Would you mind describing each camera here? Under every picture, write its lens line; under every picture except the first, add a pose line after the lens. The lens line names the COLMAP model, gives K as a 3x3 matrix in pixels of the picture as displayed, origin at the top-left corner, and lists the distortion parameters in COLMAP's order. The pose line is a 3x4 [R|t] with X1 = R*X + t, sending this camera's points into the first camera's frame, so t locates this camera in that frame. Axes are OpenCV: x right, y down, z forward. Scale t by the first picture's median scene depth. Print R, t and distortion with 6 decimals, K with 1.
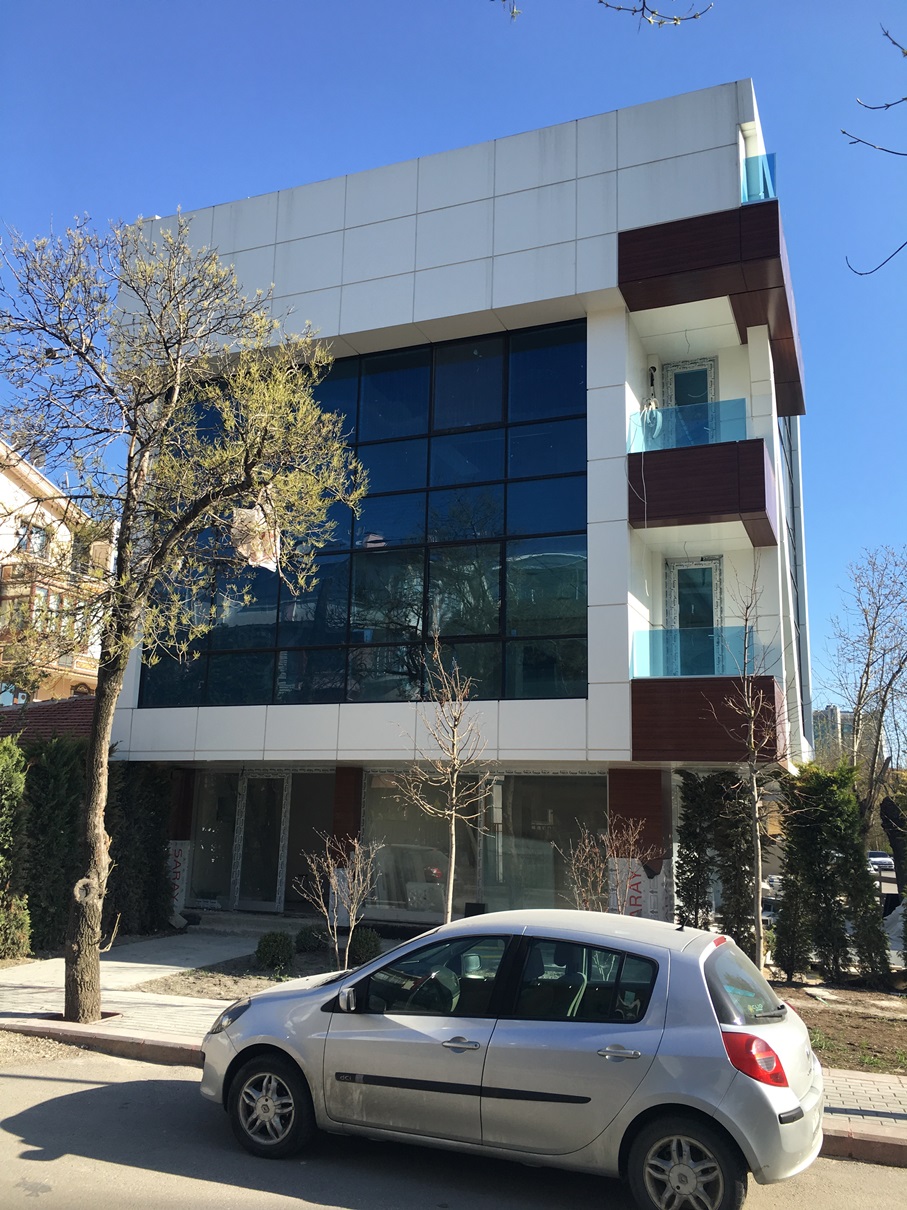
lens RADIAL K [[1025.4, 0, 456.4], [0, 1025.4, 604.5], [0, 0, 1]] dist [0.067572, -0.089632]
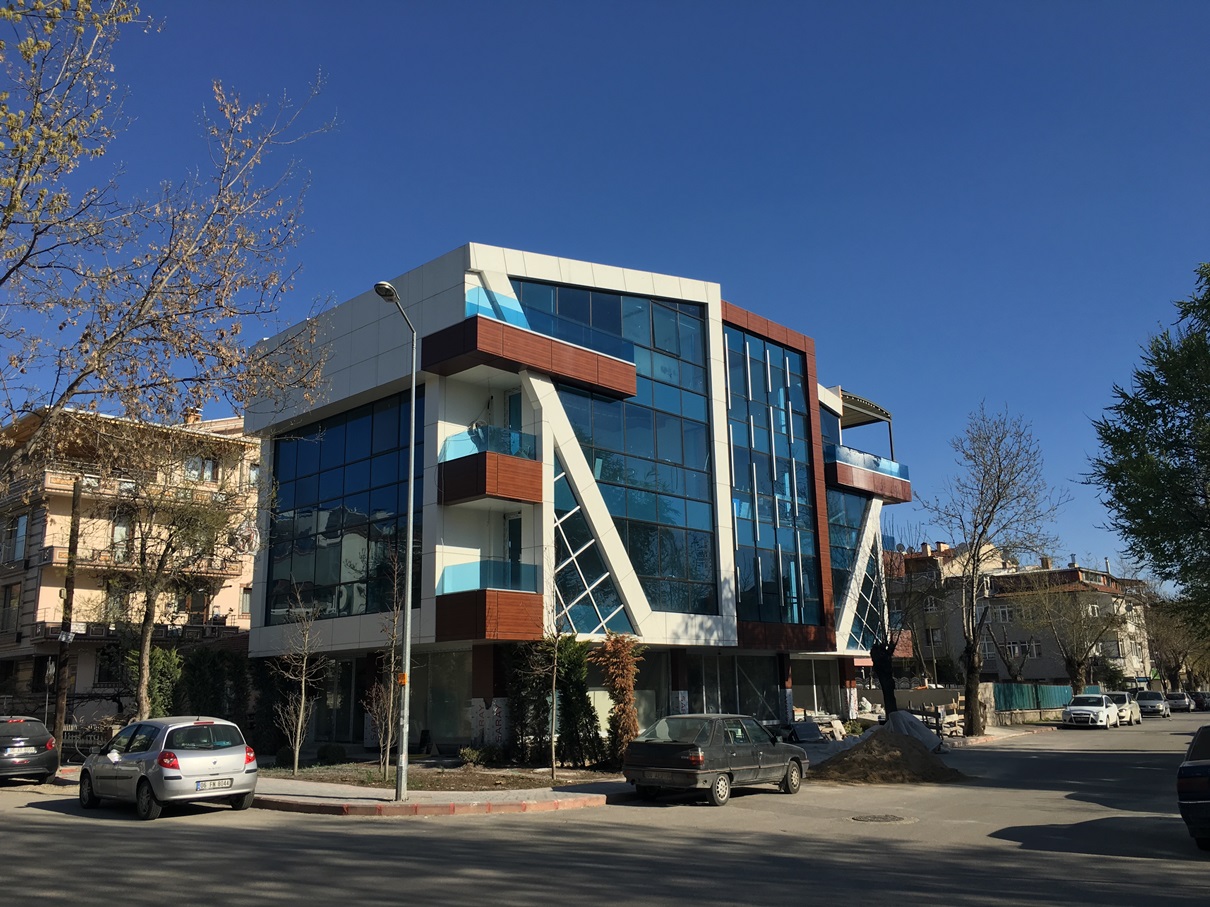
lens RADIAL K [[1025.4, 0, 596.2], [0, 1025.4, 459.4], [0, 0, 1]] dist [0.067572, -0.089632]
pose [[0.927837, -0.125937, -0.351082, 1.001956], [0.122588, 0.991947, -0.031847, -0.065214], [0.352266, -0.013490, 0.935803, -0.514002]]
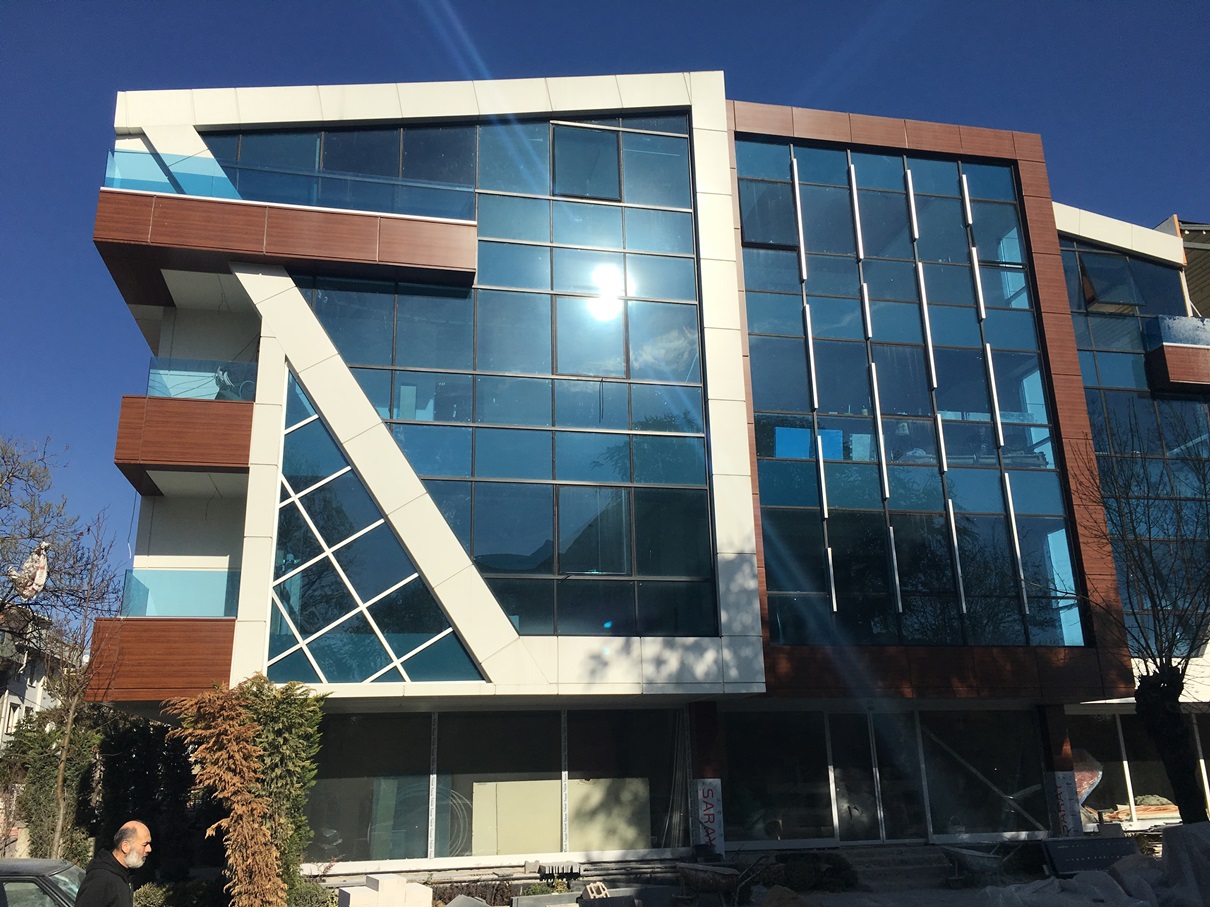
lens RADIAL K [[1025.4, 0, 598.1], [0, 1025.4, 462.4], [0, 0, 1]] dist [0.067572, -0.089632]
pose [[0.553871, -0.282097, -0.783357, 1.307720], [0.215302, 0.957379, -0.192536, 0.206511], [0.804284, -0.062018, 0.591000, 0.708984]]
